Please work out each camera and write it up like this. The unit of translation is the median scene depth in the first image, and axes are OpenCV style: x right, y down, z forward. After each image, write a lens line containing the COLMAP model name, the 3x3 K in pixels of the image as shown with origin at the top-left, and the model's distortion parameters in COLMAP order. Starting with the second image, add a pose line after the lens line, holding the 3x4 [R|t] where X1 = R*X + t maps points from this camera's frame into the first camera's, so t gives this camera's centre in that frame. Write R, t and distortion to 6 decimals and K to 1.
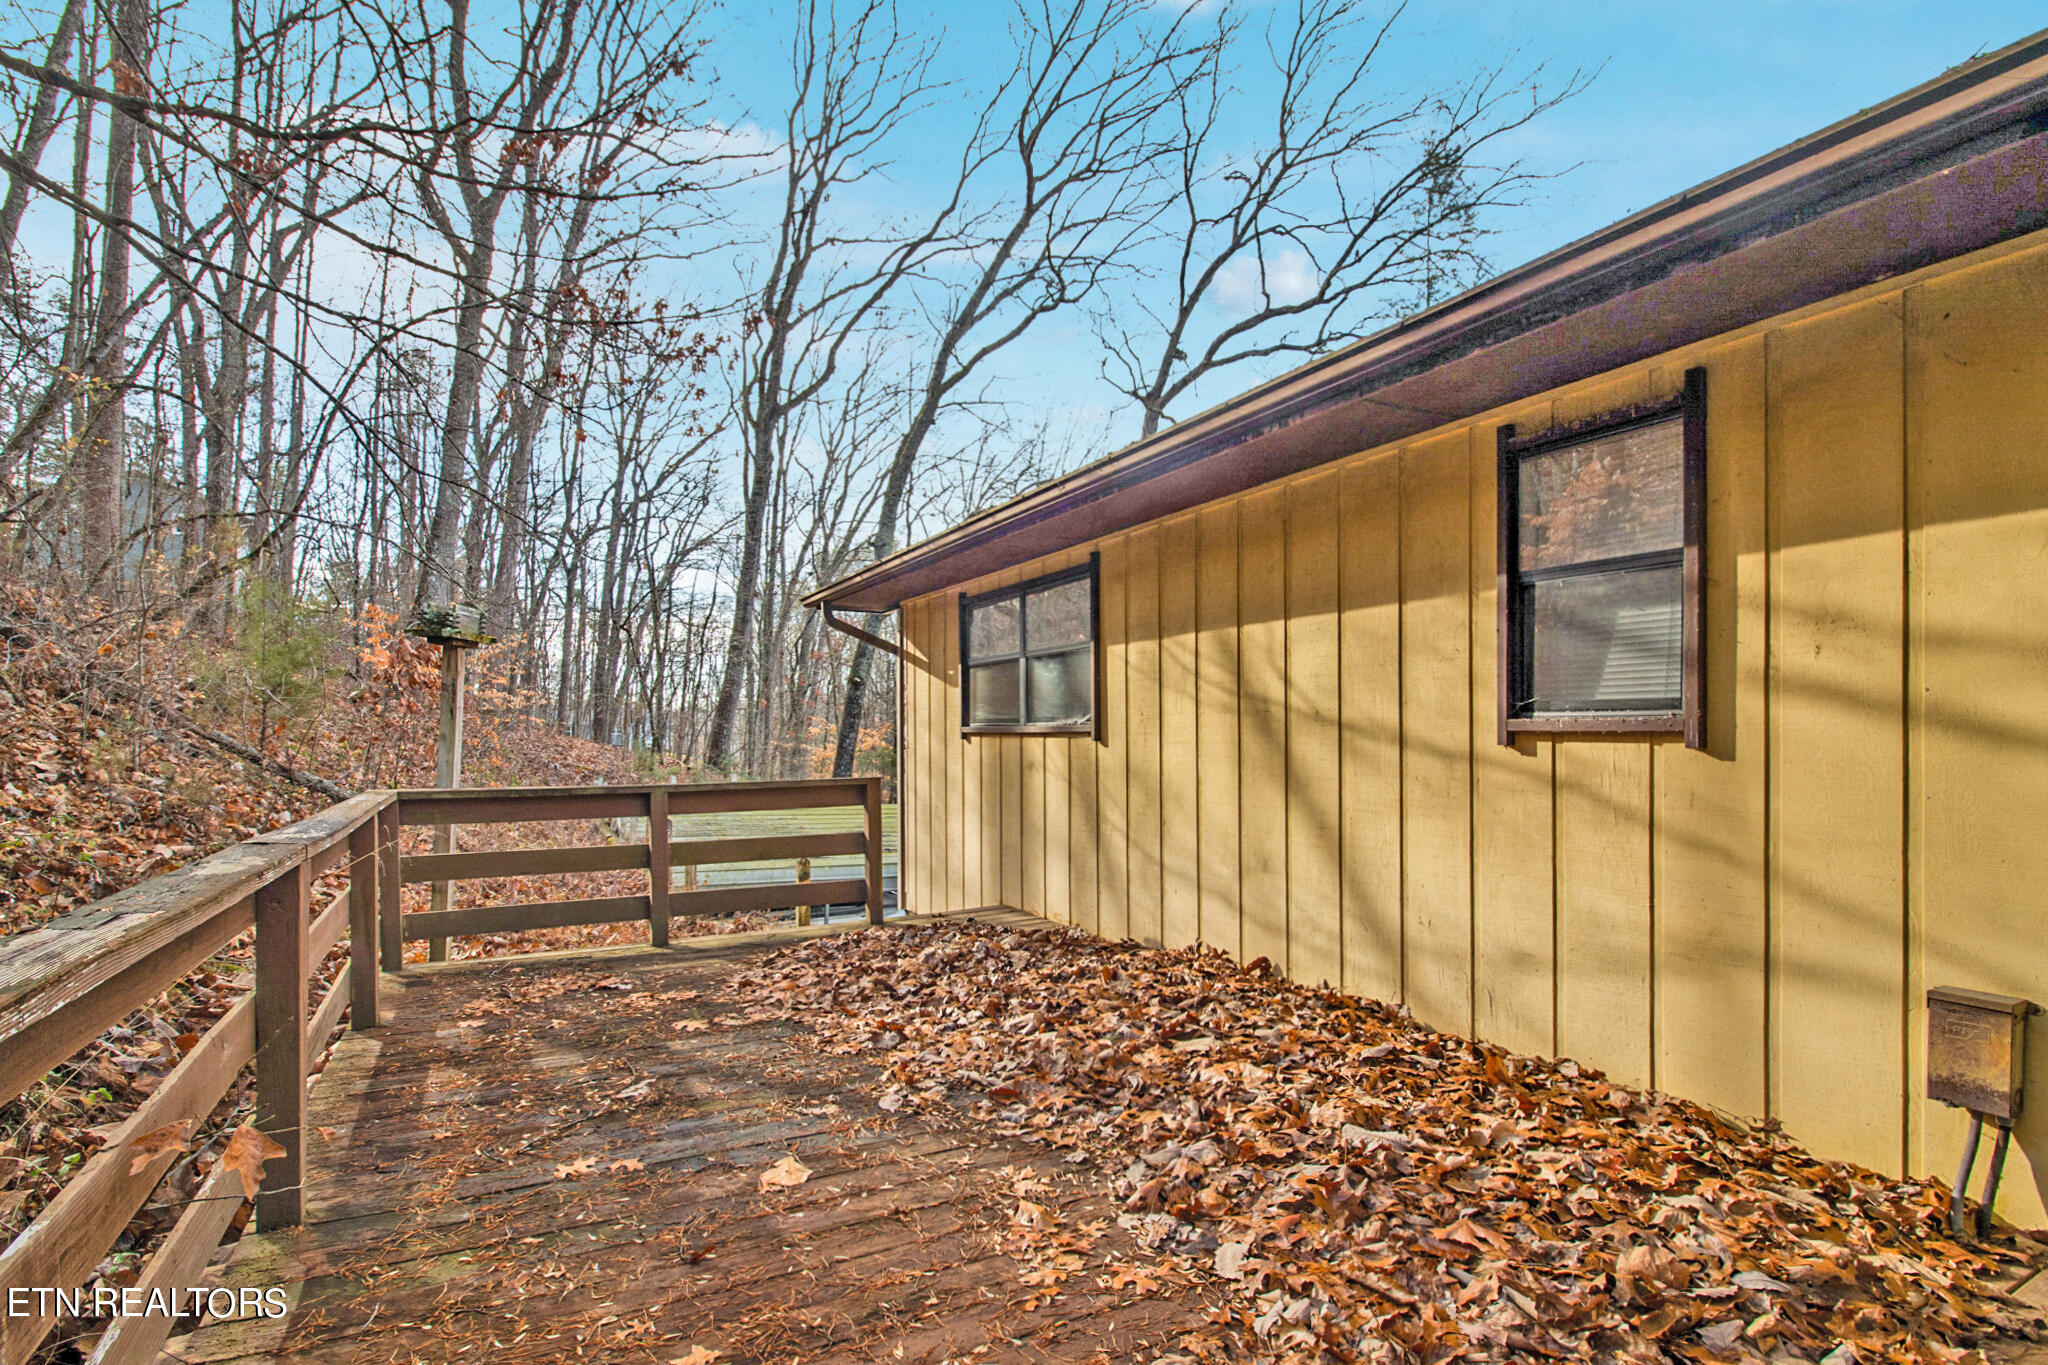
lens RADIAL K [[994.9, 0, 1040.1], [0, 994.9, 728.6], [0, 0, 1]] dist [-0.002129, -0.009127]
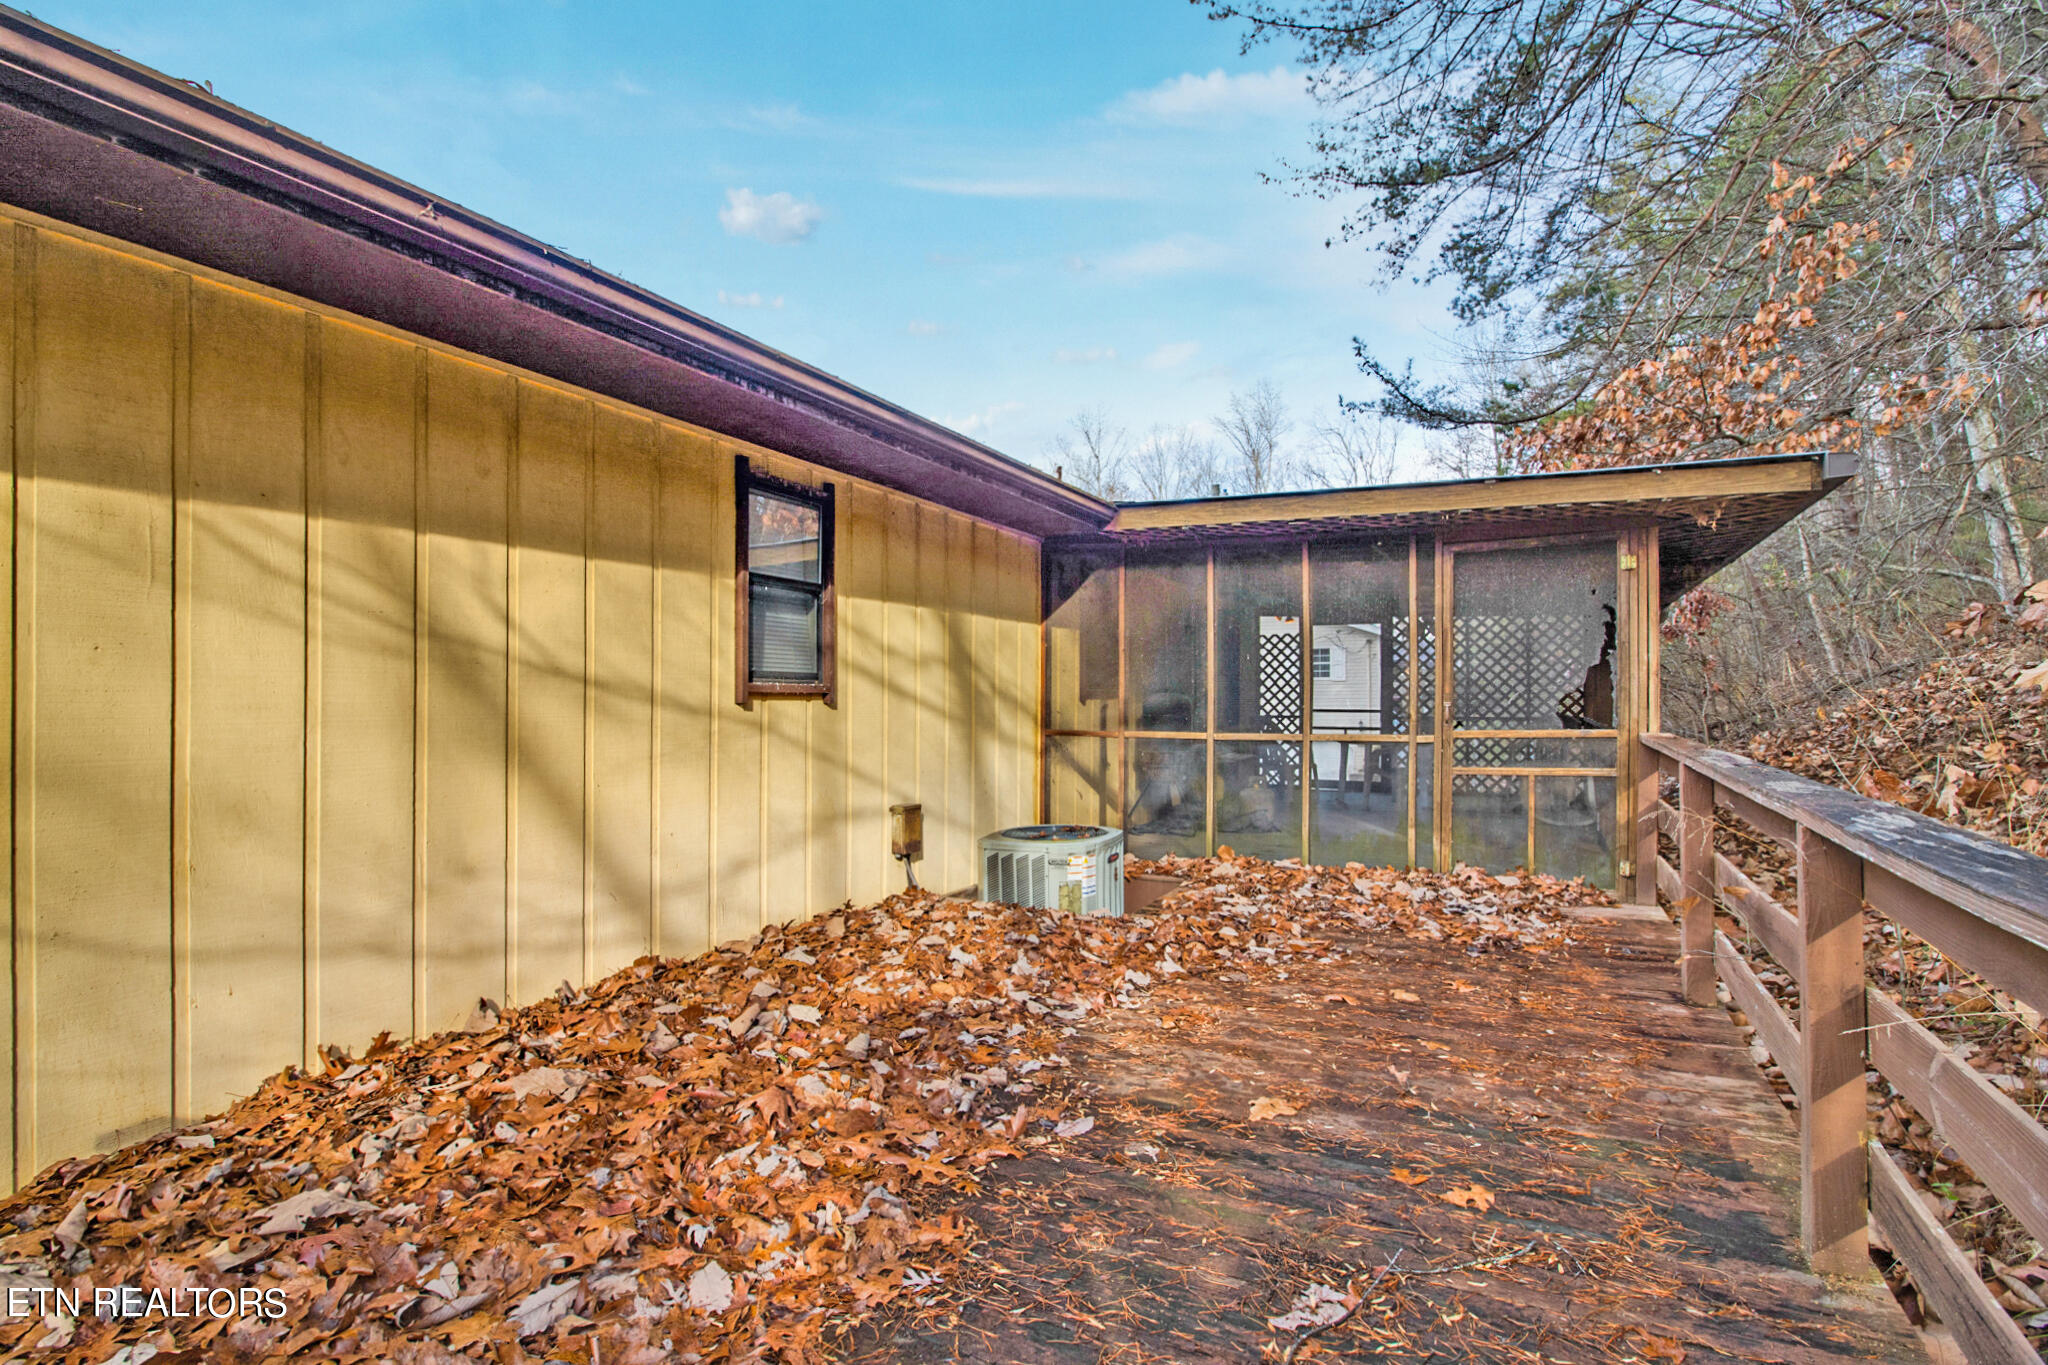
lens RADIAL K [[994.9, 0, 1025.5], [0, 994.9, 696.9], [0, 0, 1]] dist [-0.002129, -0.009127]
pose [[-0.562339, 0.003984, 0.826897, -0.700078], [-0.005685, 0.999946, -0.008684, 0.016551], [-0.826887, -0.009584, -0.562286, 1.224352]]
